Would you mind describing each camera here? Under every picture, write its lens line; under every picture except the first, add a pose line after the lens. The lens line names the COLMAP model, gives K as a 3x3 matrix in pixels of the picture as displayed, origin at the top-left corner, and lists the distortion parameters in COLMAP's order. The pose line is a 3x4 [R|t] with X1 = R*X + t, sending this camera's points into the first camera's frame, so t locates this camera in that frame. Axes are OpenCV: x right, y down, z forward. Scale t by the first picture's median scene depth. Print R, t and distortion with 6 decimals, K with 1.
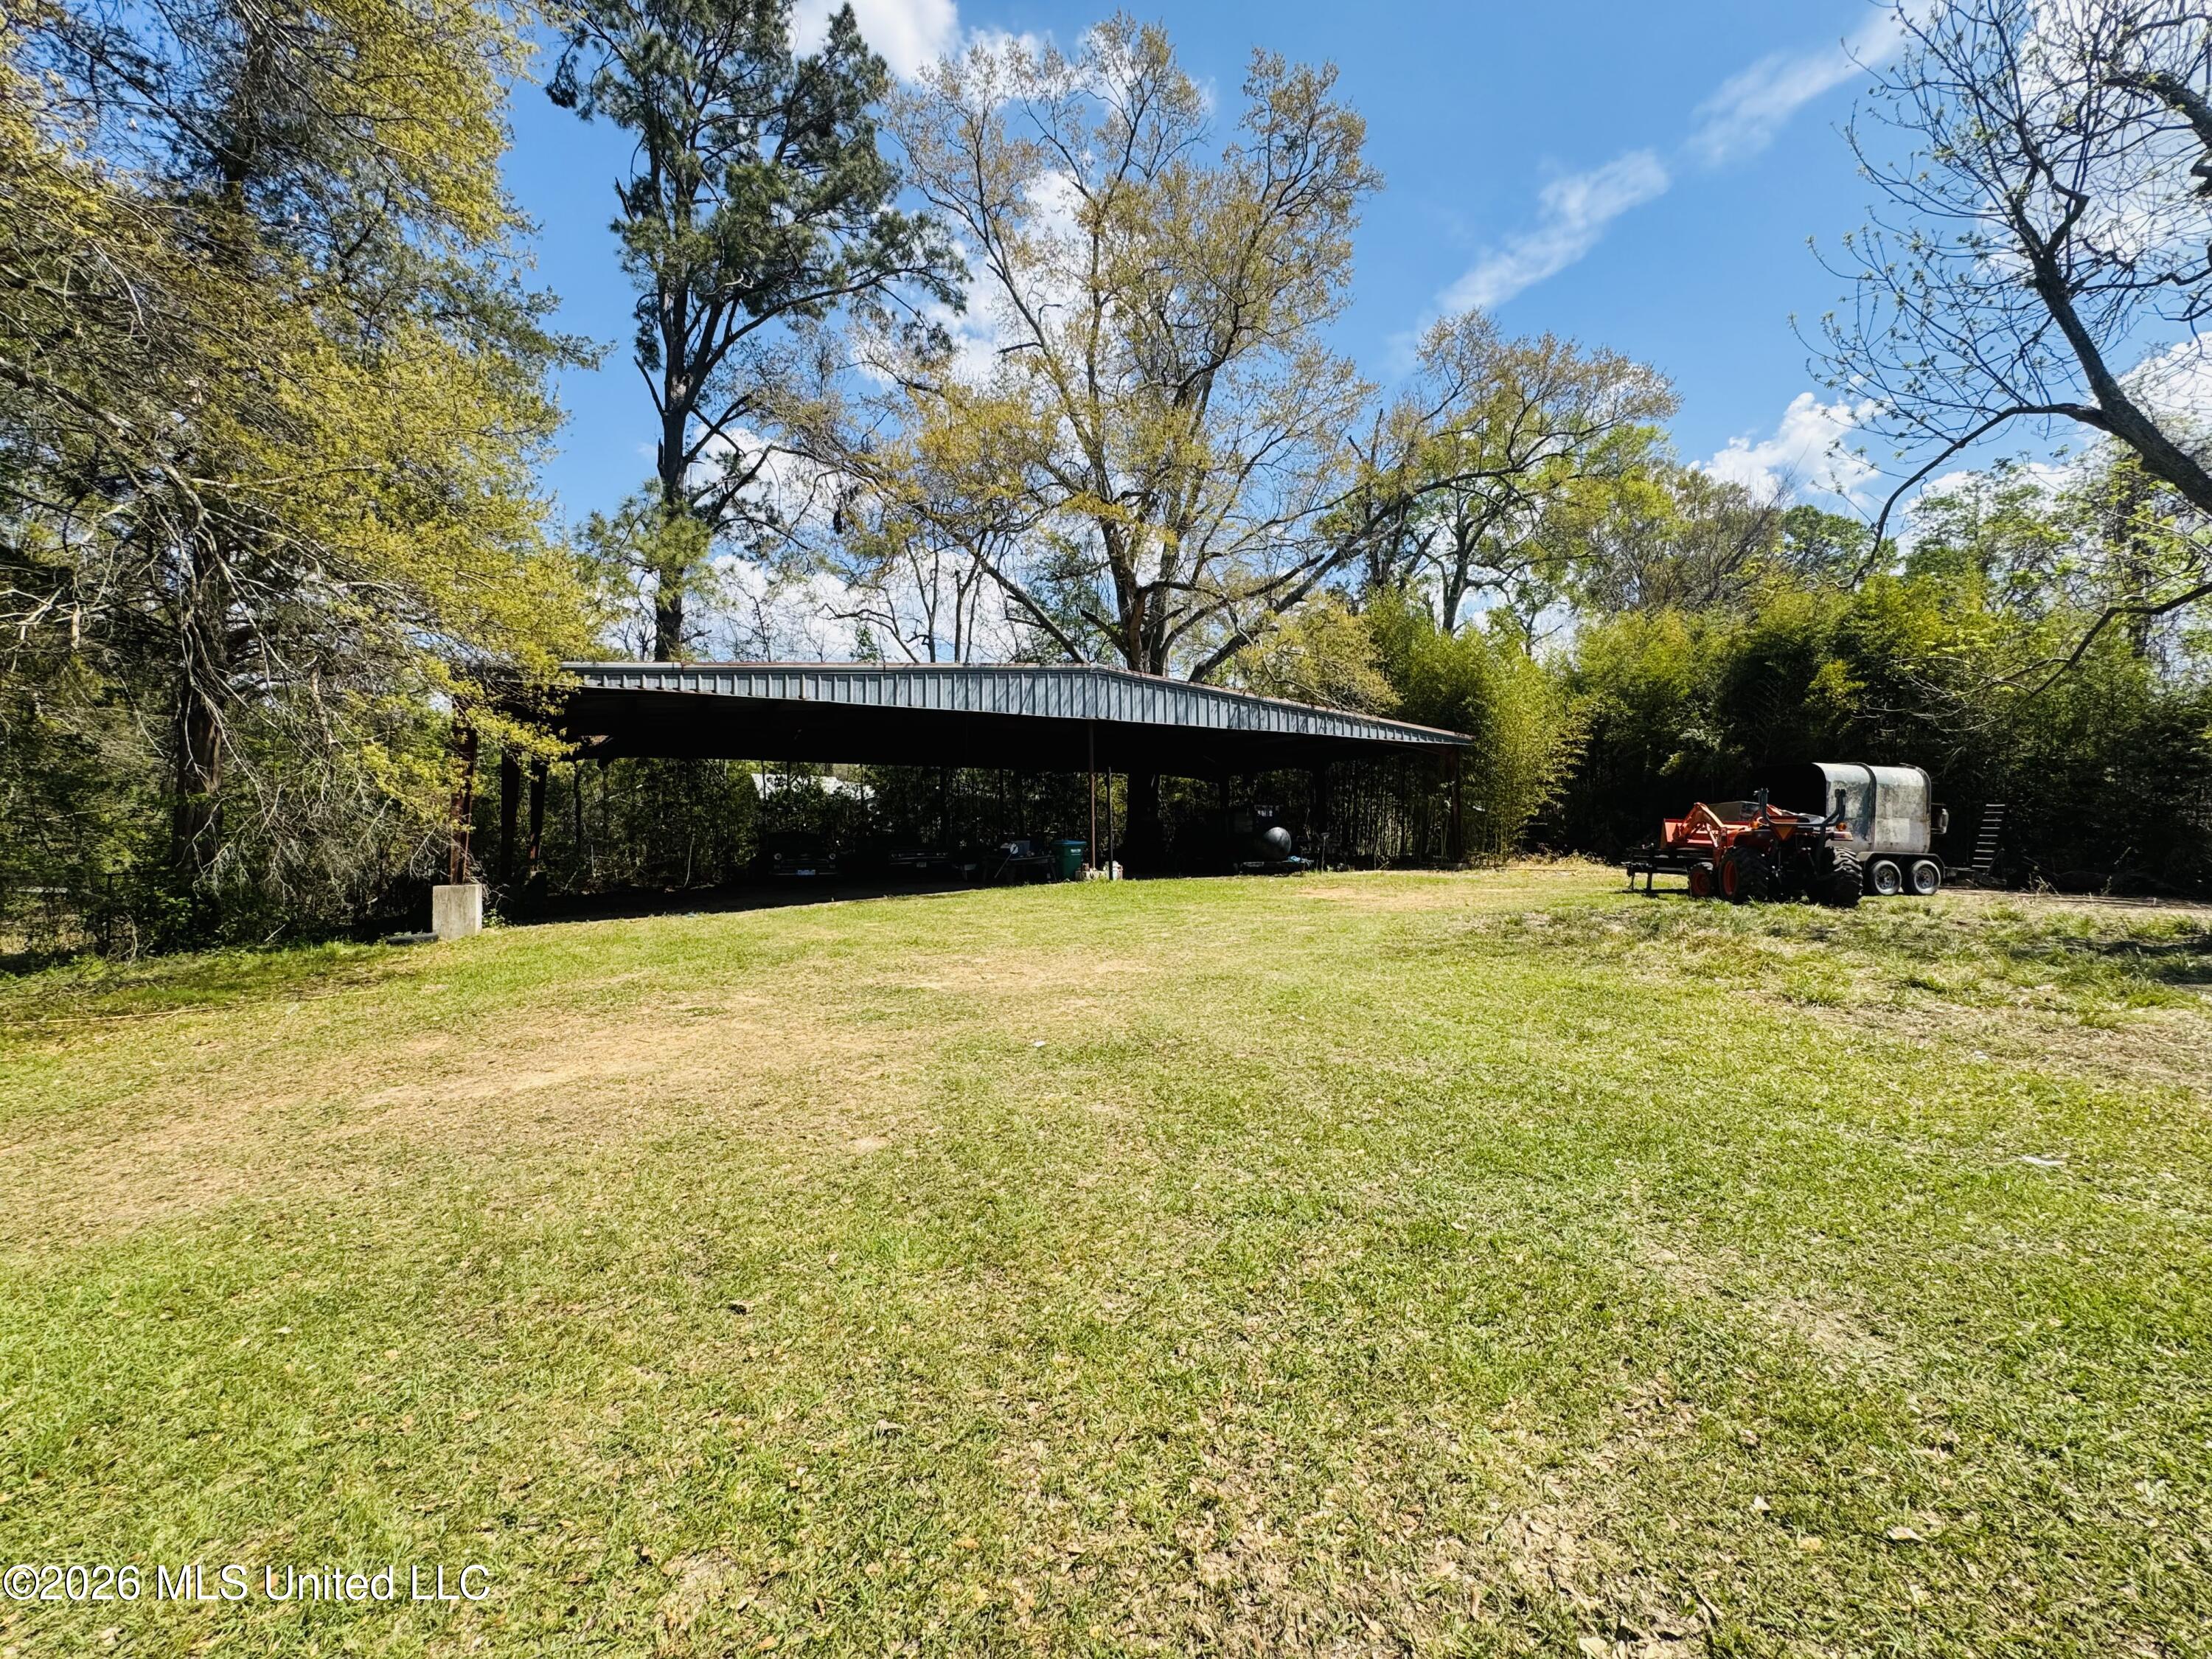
lens RADIAL K [[891.7, 0, 1105.9], [0, 891.7, 830.9], [0, 0, 1]] dist [-0.004205, 0.000991]
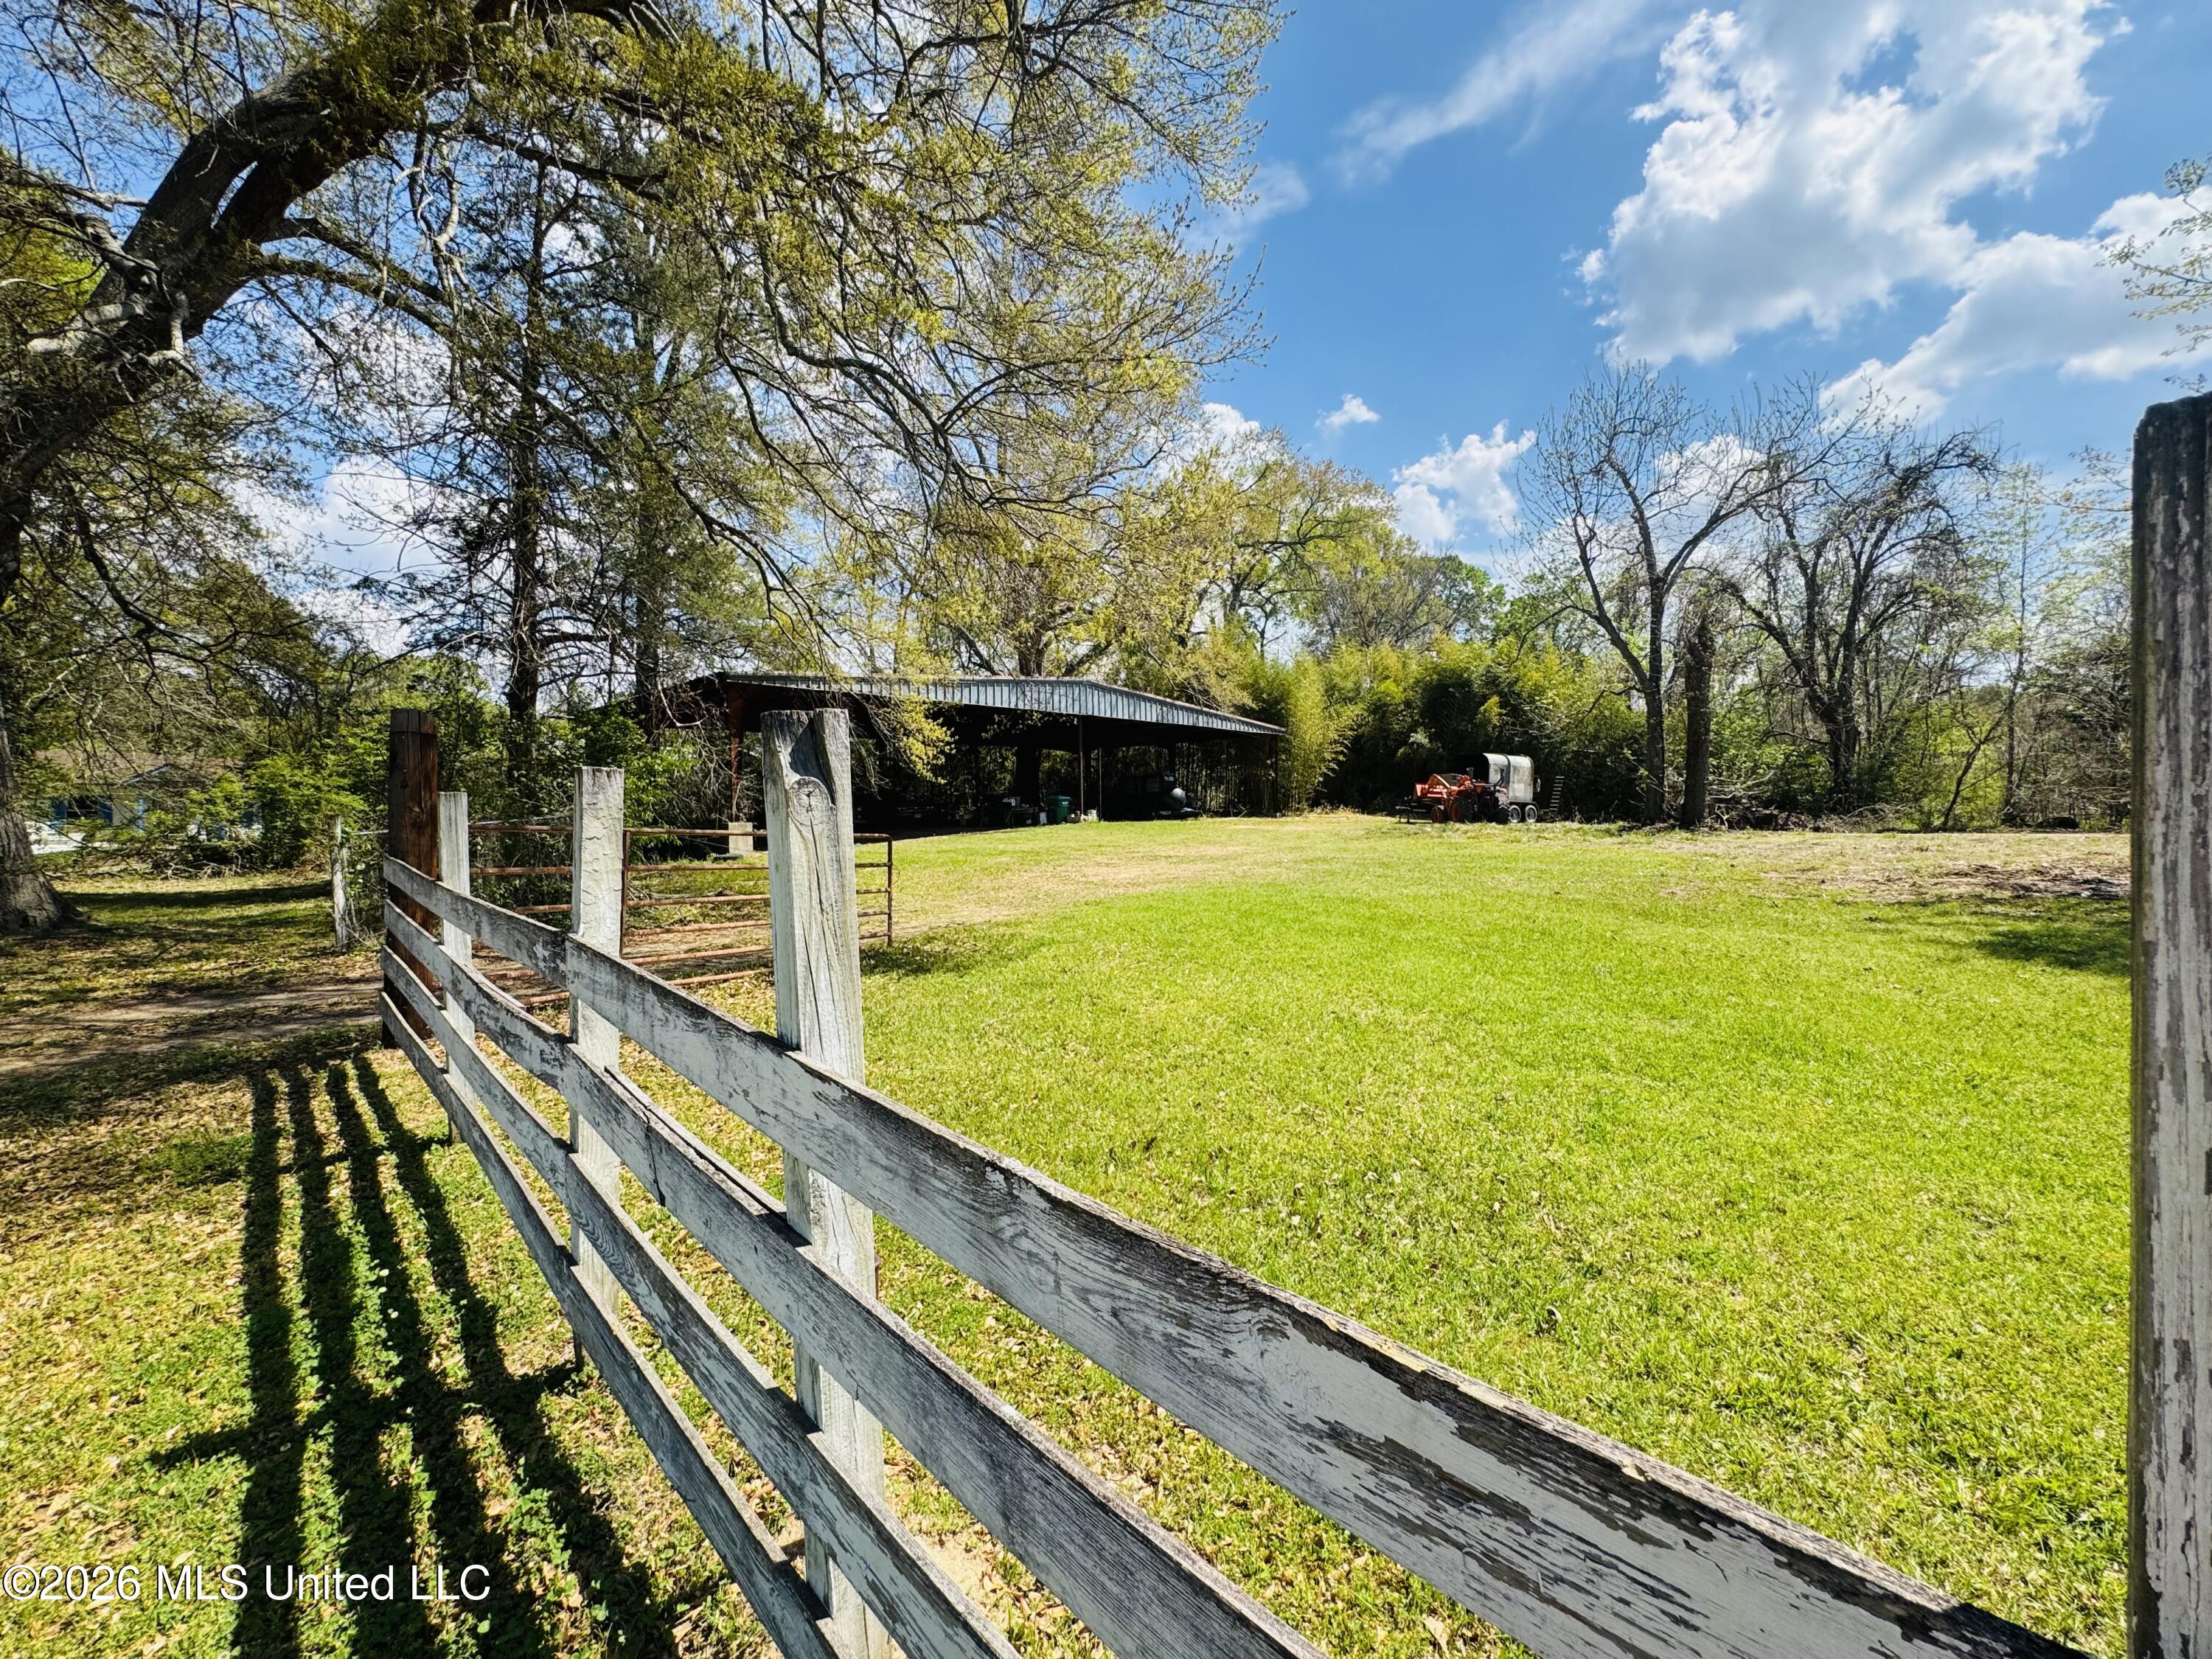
lens RADIAL K [[891.7, 0, 1105.5], [0, 891.7, 826.5], [0, 0, 1]] dist [-0.004205, 0.000991]
pose [[0.949155, -0.008919, 0.314683, -0.557041], [-0.001166, 0.999492, 0.031844, 0.018064], [-0.314808, -0.030592, 0.948662, -0.538694]]
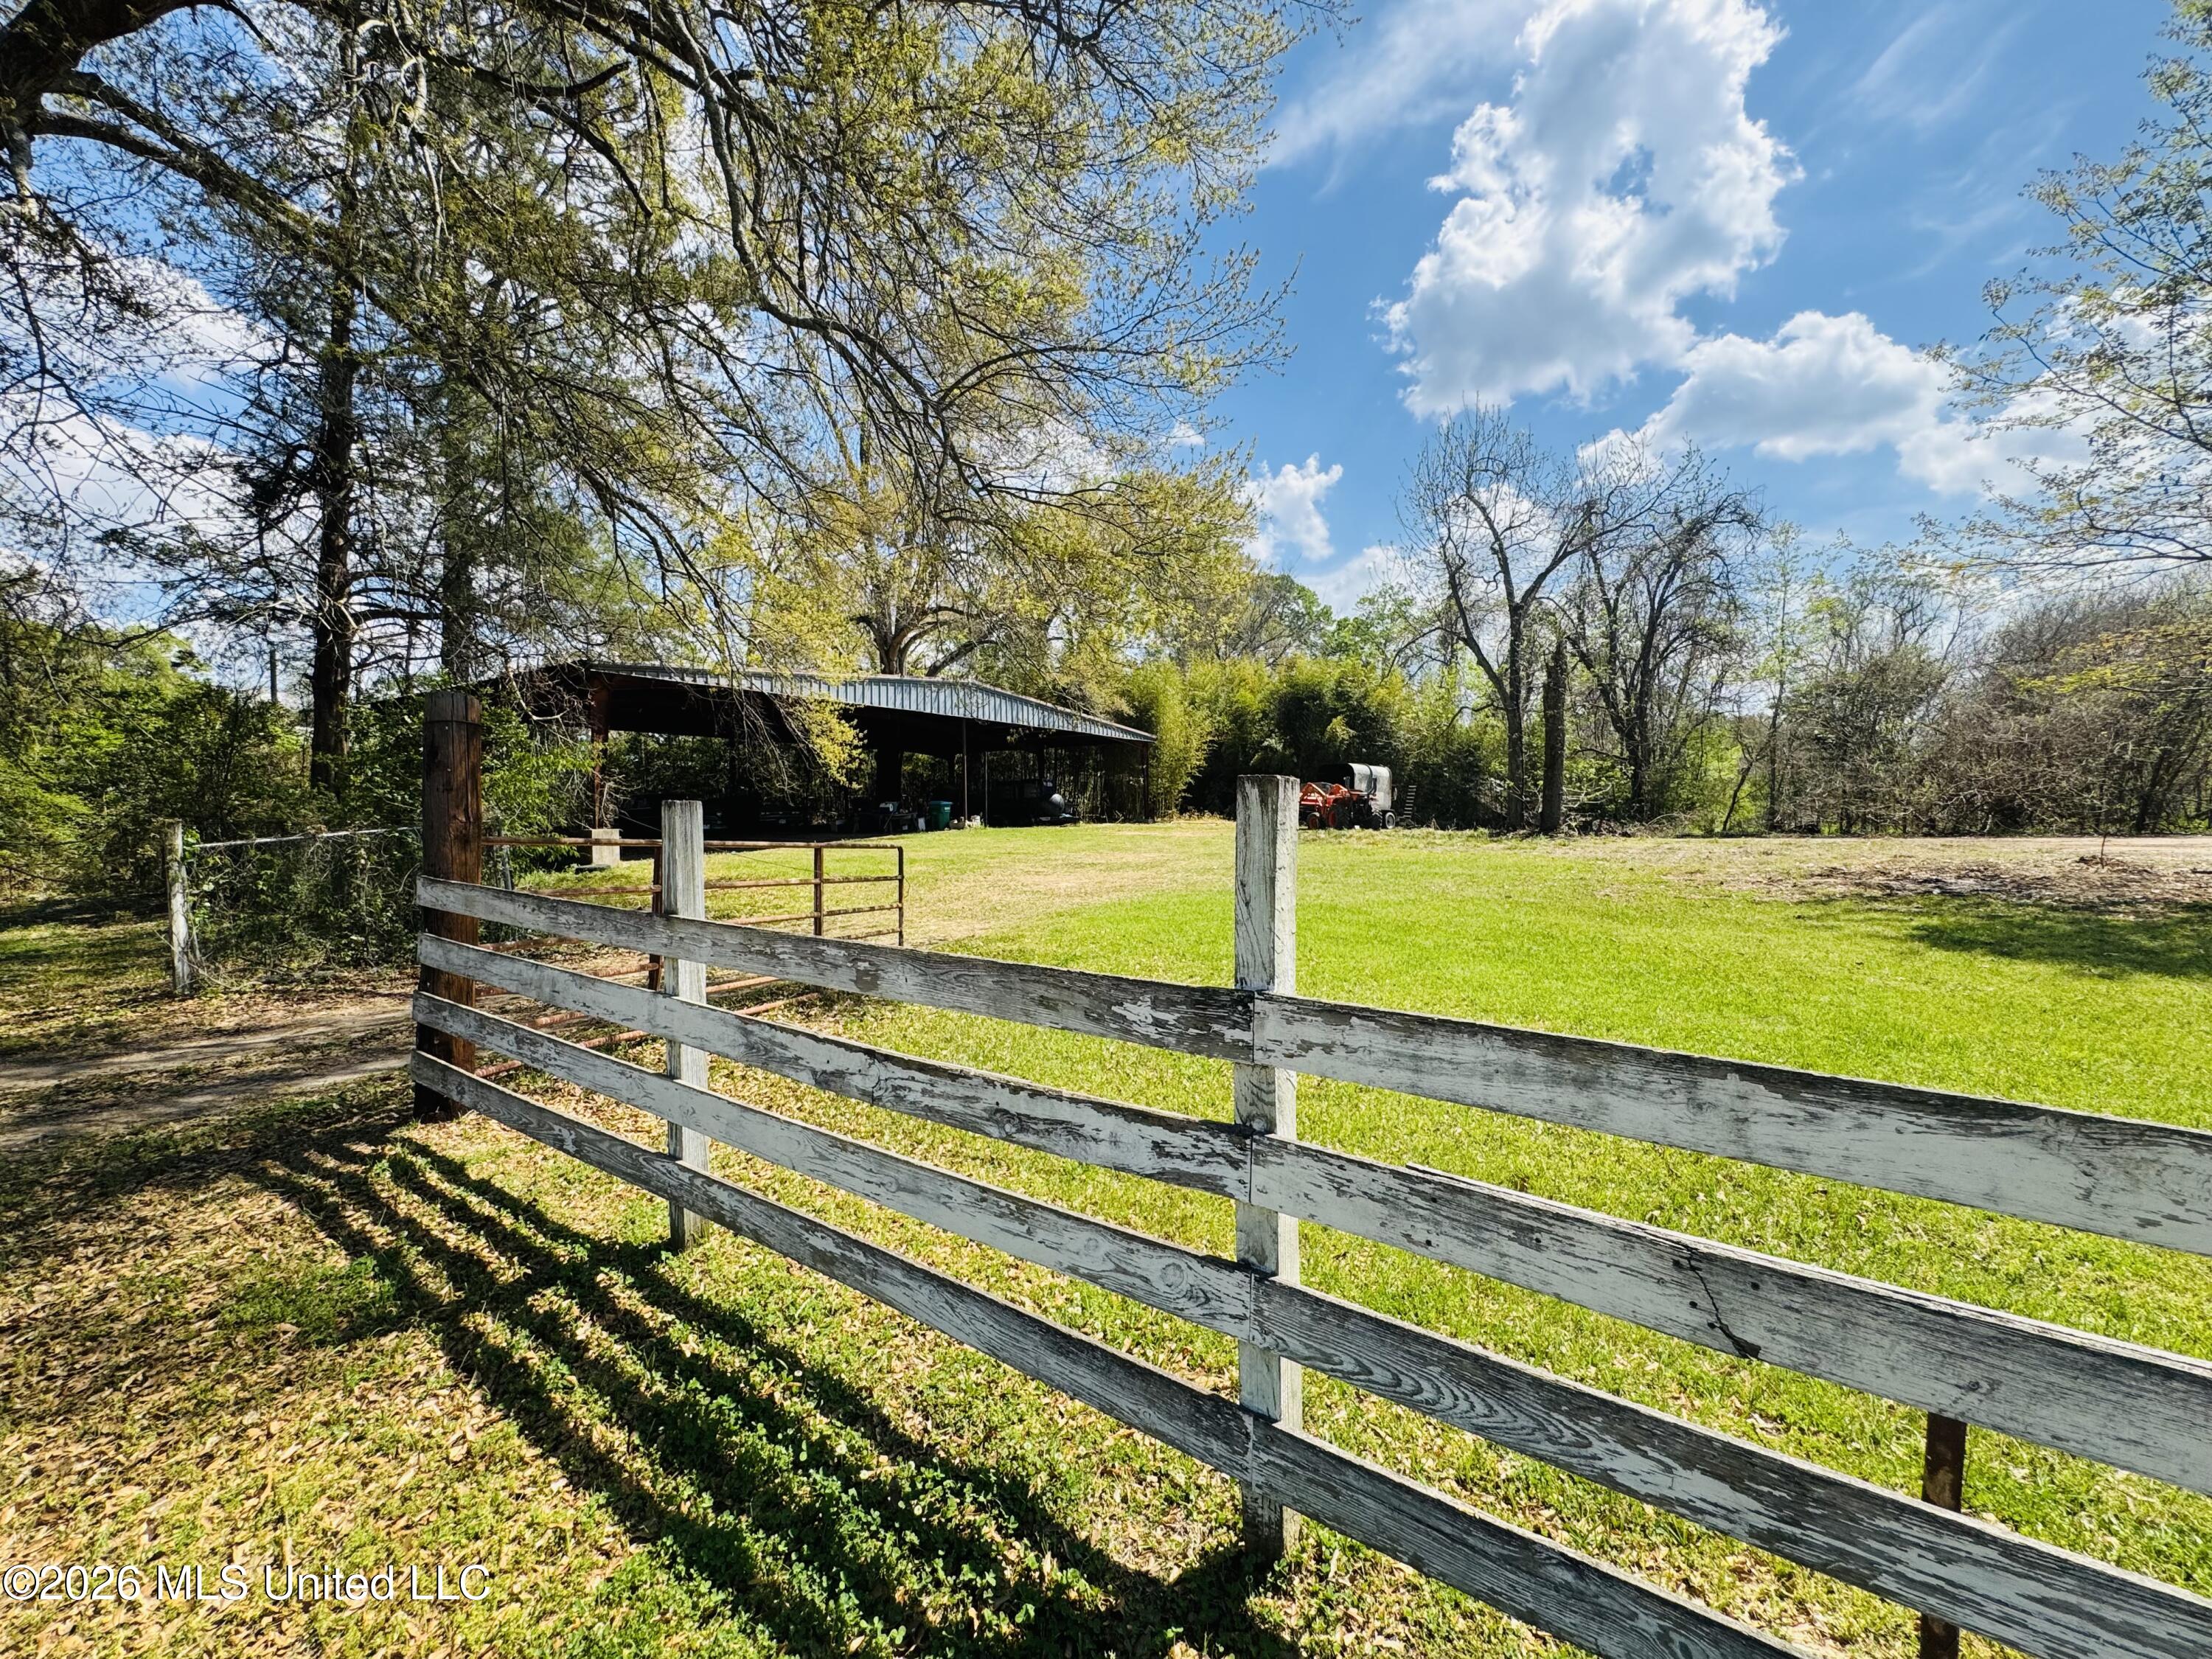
lens RADIAL K [[891.7, 0, 1103.9], [0, 891.7, 818.8], [0, 0, 1]] dist [-0.004205, 0.000991]
pose [[0.869060, -0.002394, 0.494701, -0.667341], [-0.006573, 0.999844, 0.016385, 0.017746], [-0.494663, -0.017491, 0.868909, -0.460374]]
